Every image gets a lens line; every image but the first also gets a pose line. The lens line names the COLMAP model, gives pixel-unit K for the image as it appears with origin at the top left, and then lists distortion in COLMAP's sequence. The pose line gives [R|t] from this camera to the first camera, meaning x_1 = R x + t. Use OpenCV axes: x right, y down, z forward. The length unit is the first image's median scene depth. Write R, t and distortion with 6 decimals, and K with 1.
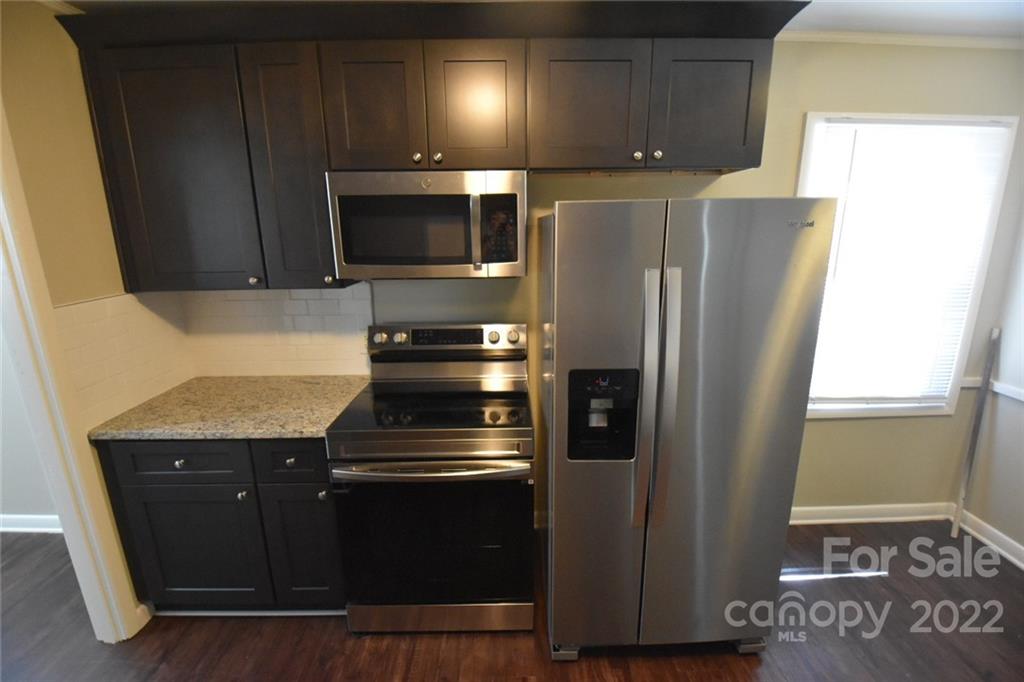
lens RADIAL K [[470.0, 0, 513.8], [0, 470.0, 317.0], [0, 0, 1]] dist [-0.036145, -0.000130]
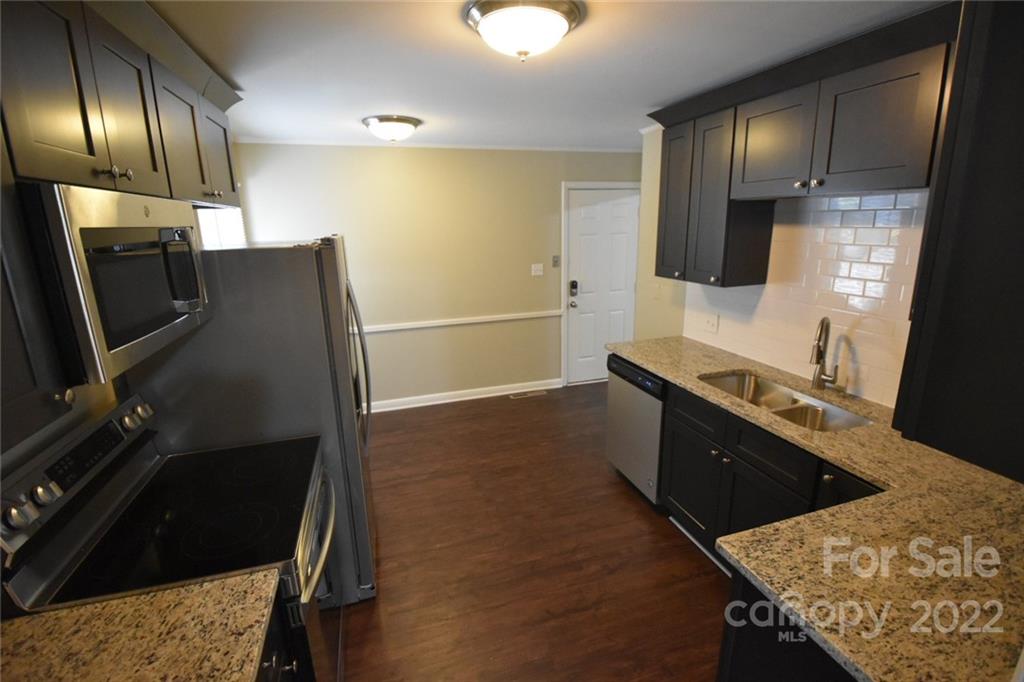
lens RADIAL K [[453.7, 0, 512.0], [0, 453.7, 341.0], [0, 0, 1]] dist [-0.001237, -0.000122]
pose [[0.294741, 0.246830, -0.923148, 0.604432], [-0.231133, 0.955793, 0.181763, -0.010389], [0.927203, 0.159797, 0.338762, 0.016456]]
